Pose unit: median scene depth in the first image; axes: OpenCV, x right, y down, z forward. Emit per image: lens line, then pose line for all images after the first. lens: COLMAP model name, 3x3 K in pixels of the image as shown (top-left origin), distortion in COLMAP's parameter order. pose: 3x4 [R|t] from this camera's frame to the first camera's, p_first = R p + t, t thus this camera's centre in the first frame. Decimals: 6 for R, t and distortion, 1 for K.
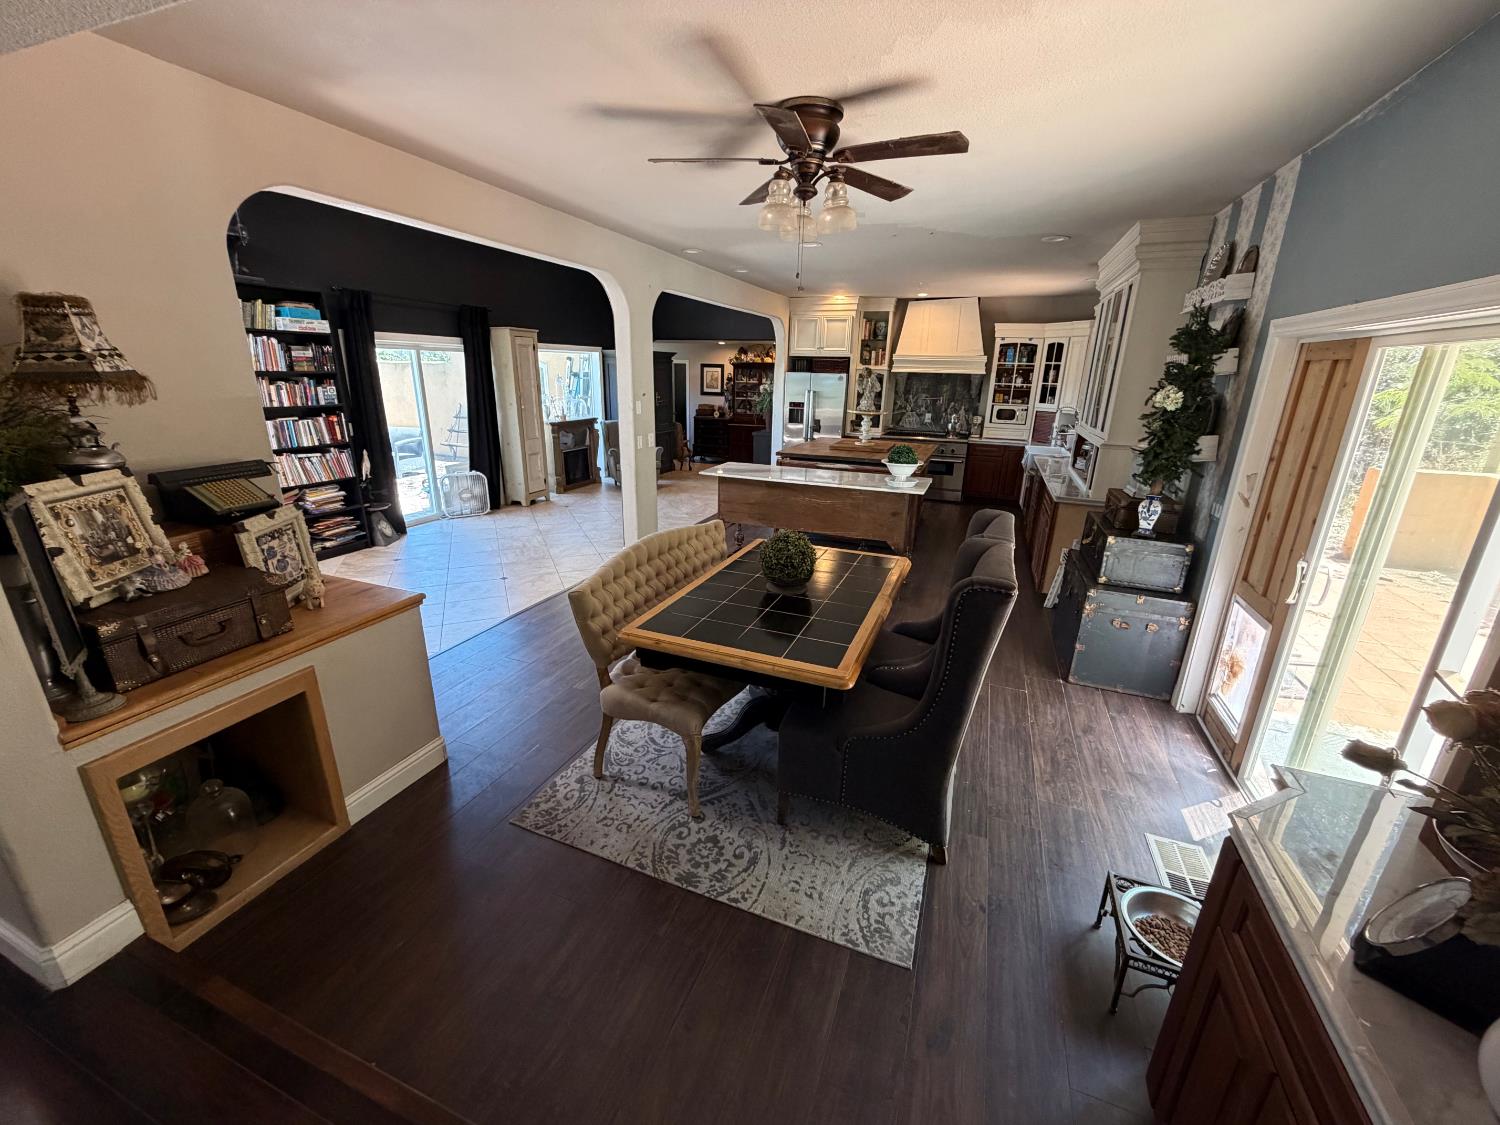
lens RADIAL K [[596.8, 0, 748.0], [0, 596.8, 559.0], [0, 0, 1]] dist [-0.004037, 0.000104]
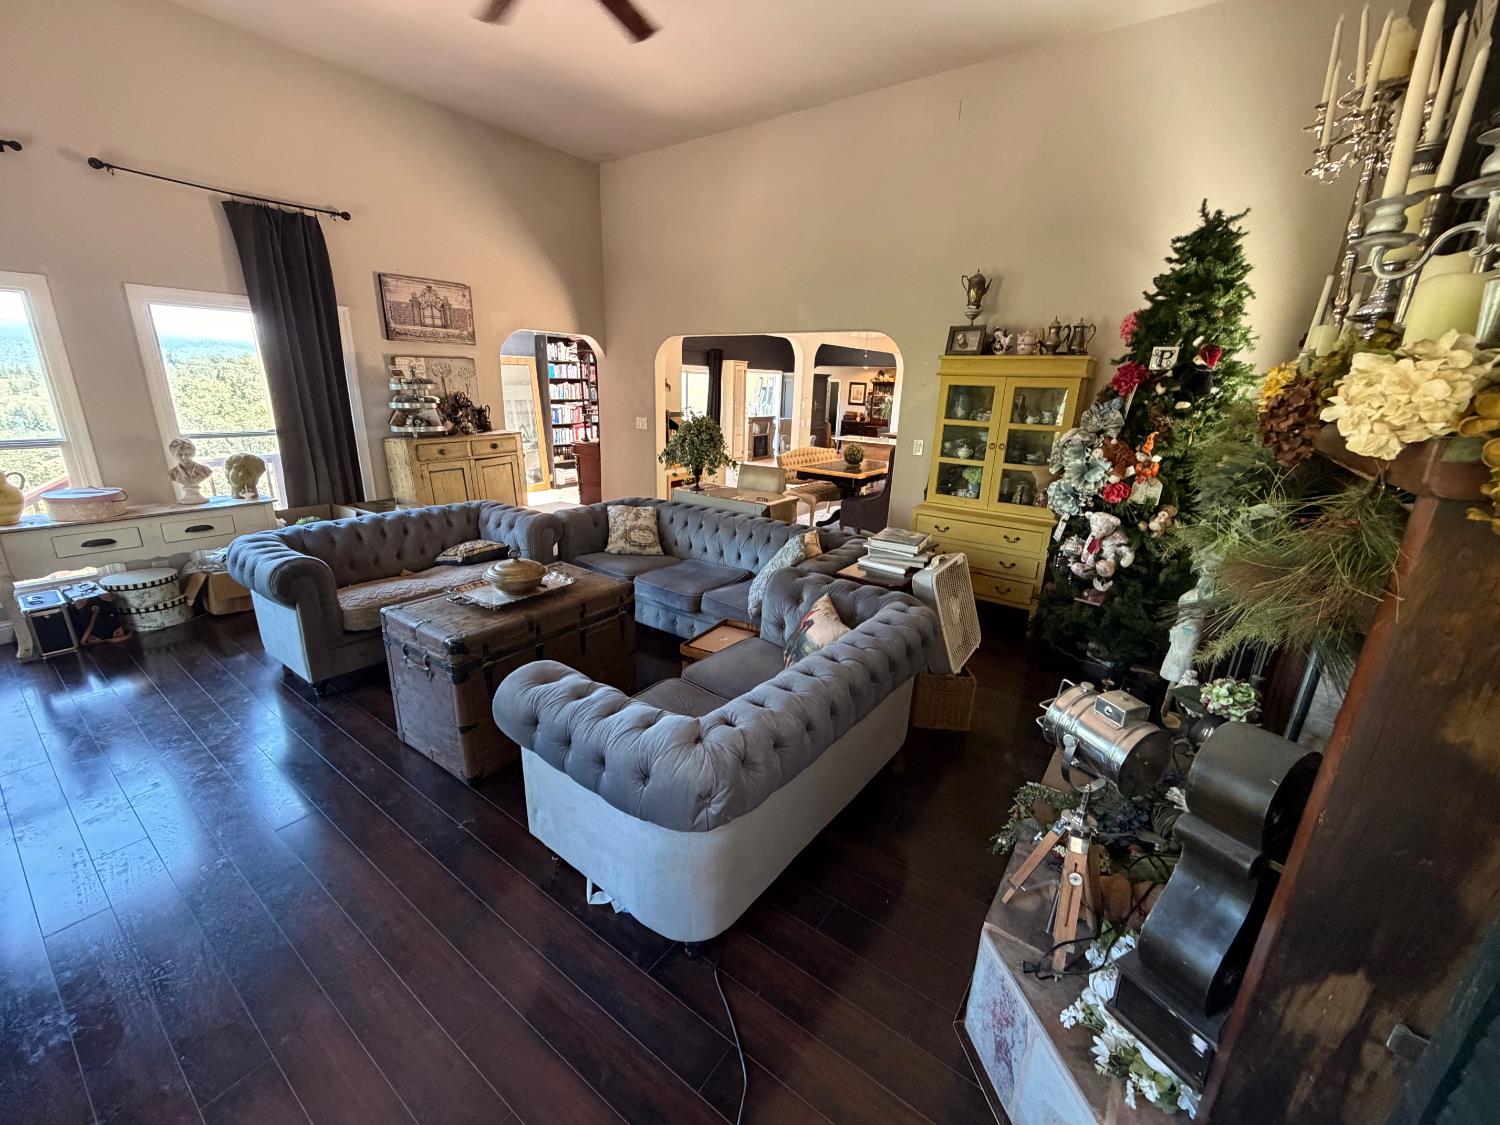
lens RADIAL K [[596.8, 0, 752.4], [0, 596.8, 562.8], [0, 0, 1]] dist [-0.004037, 0.000104]
pose [[0.967296, 0.081178, -0.240309, 0.104585], [-0.086392, 0.996198, -0.011225, 0.187309], [0.238484, 0.031618, 0.970631, -0.573606]]
